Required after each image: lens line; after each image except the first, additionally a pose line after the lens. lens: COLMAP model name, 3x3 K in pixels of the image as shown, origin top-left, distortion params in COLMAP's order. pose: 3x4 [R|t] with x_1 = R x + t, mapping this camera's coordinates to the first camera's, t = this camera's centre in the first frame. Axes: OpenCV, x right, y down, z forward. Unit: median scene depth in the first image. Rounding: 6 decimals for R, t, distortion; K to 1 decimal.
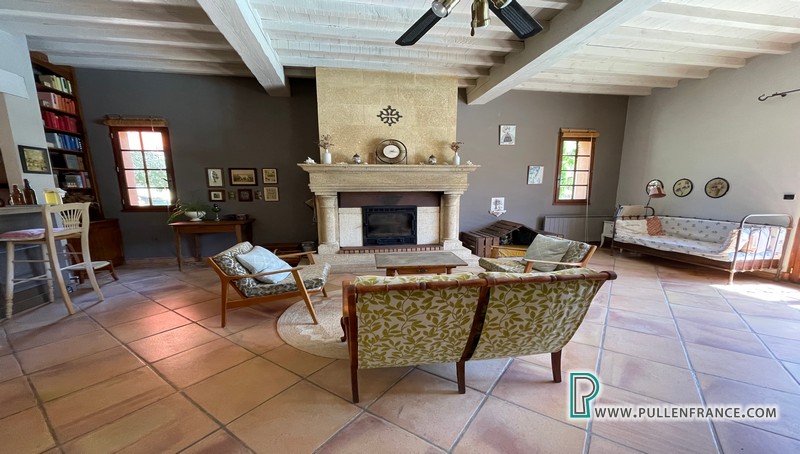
lens RADIAL K [[320.7, 0, 402.0], [0, 320.7, 255.0], [0, 0, 1]] dist [-0.001087, 0.000077]
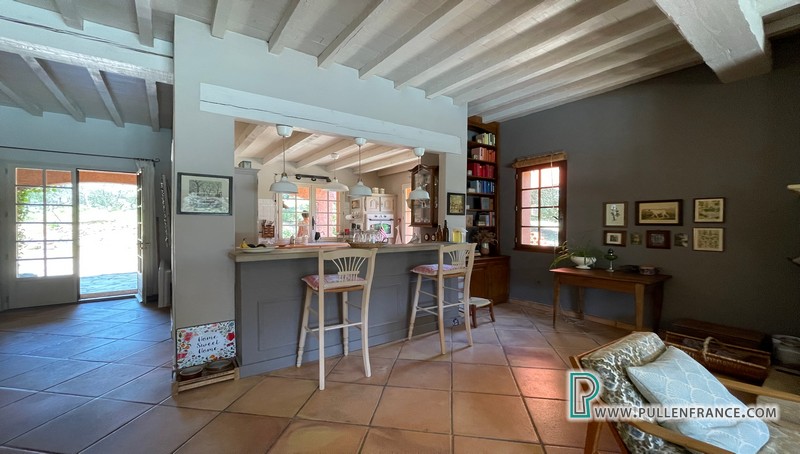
lens RADIAL K [[327.8, 0, 400.0], [0, 327.8, 227.0], [0, 0, 1]] dist [-0.001805, -0.000479]
pose [[0.443686, 0.014580, -0.896064, -0.126467], [-0.185180, 0.979781, -0.075749, -0.066037], [0.876842, 0.199542, 0.437415, 0.244419]]
